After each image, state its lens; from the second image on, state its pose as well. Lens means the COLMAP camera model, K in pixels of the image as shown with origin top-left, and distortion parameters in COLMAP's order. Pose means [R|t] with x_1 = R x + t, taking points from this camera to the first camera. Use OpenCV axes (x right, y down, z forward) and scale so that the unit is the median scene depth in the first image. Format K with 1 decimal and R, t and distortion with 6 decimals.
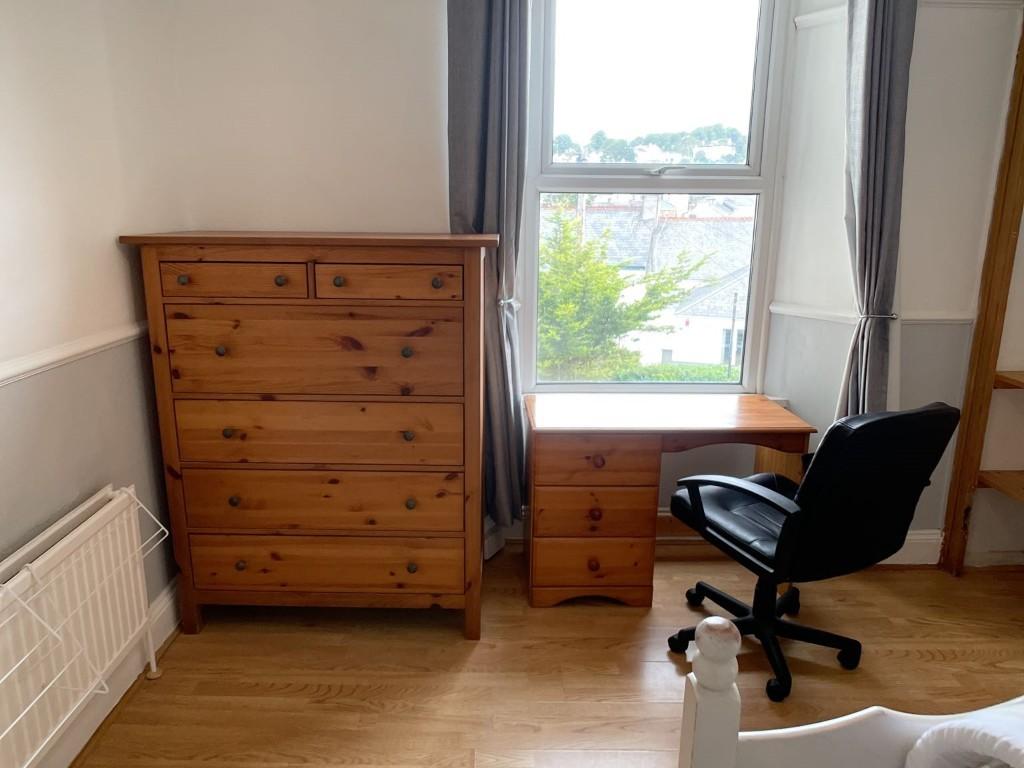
lens RADIAL K [[688.9, 0, 509.7], [0, 688.9, 372.8], [0, 0, 1]] dist [0.003881, -0.036396]
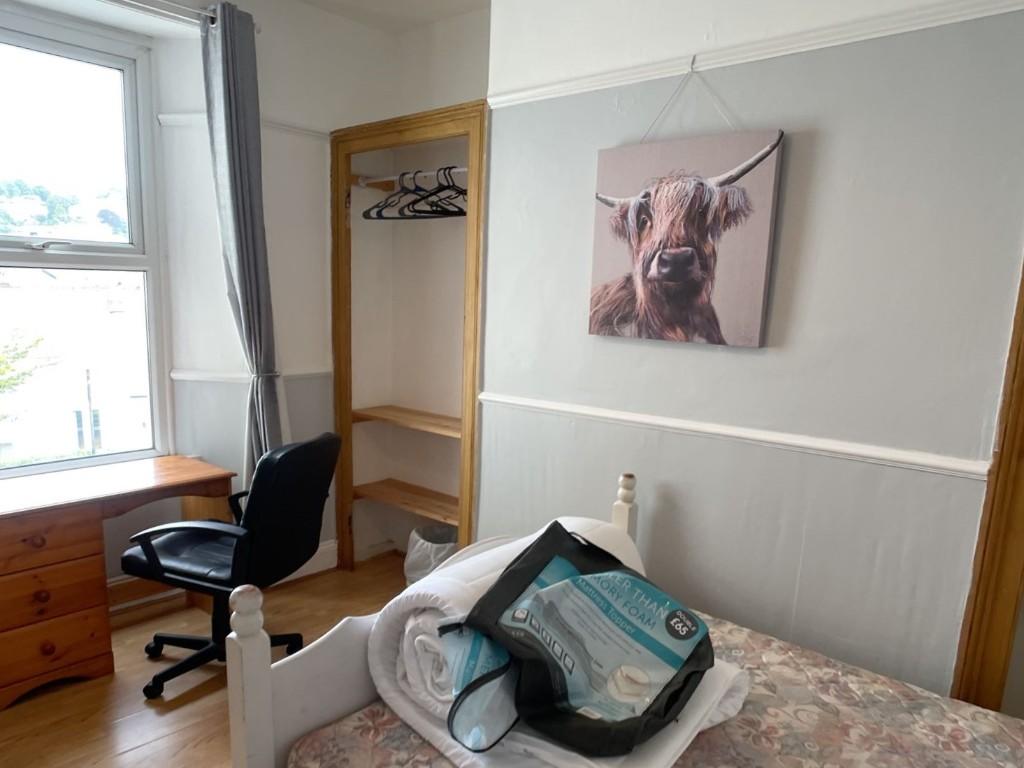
lens RADIAL K [[688.9, 0, 509.7], [0, 688.9, 372.8], [0, 0, 1]] dist [0.003881, -0.036396]
pose [[0.642815, -0.072417, 0.762590, -0.135203], [0.149326, 0.988269, -0.032024, 0.020650], [-0.751326, 0.134460, 0.646088, -0.126647]]
